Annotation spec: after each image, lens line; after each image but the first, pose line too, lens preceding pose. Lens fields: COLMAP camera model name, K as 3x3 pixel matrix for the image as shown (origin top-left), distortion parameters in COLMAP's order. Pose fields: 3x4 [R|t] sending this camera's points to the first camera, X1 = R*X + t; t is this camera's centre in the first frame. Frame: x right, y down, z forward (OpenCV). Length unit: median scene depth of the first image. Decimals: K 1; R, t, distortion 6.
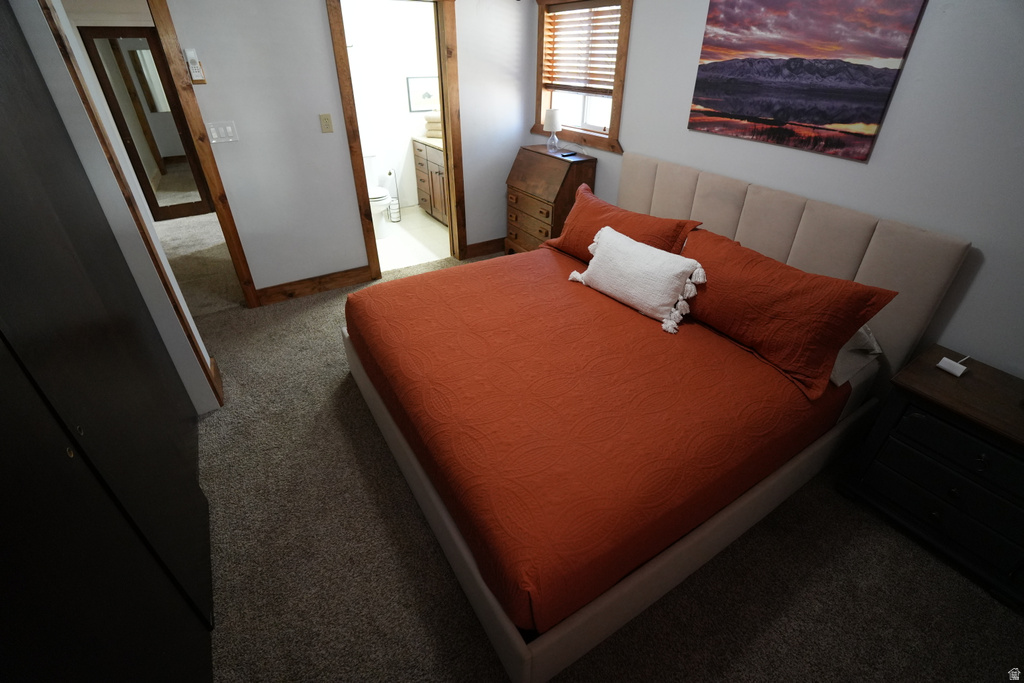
lens RADIAL K [[451.0, 0, 518.4], [0, 451.0, 339.3], [0, 0, 1]] dist [-0.069861, 0.014934]
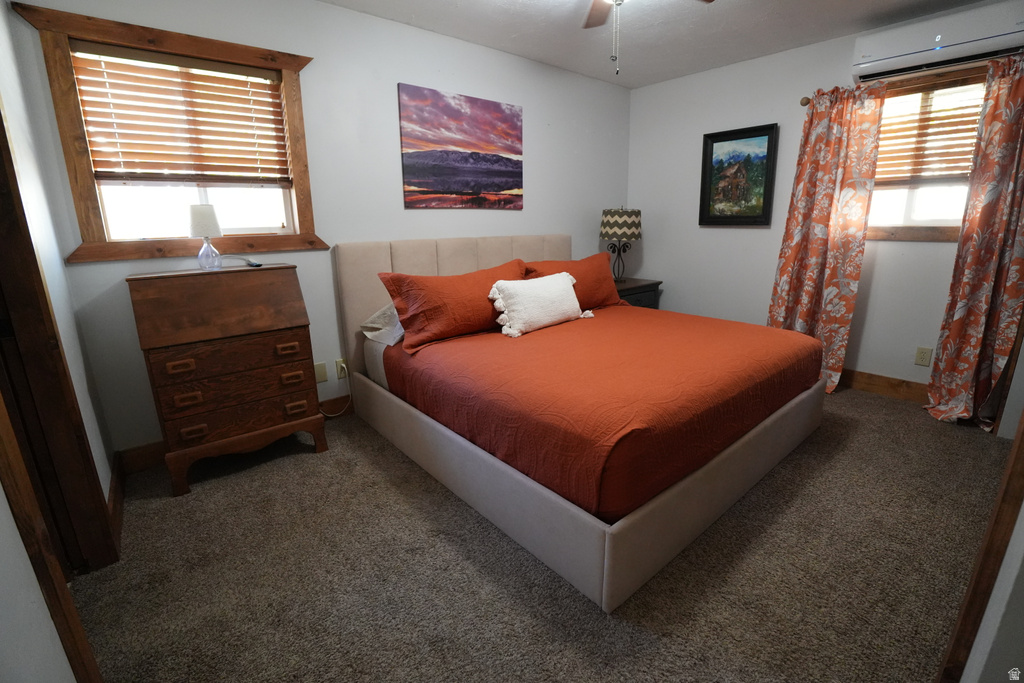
lens RADIAL K [[452.2, 0, 515.4], [0, 452.2, 339.5], [0, 0, 1]] dist [-0.072557, 0.016035]
pose [[-0.140397, -0.255170, 0.956649, -0.971270], [0.541331, 0.789230, 0.289959, -0.482063], [-0.829005, 0.558573, 0.027326, 1.131775]]
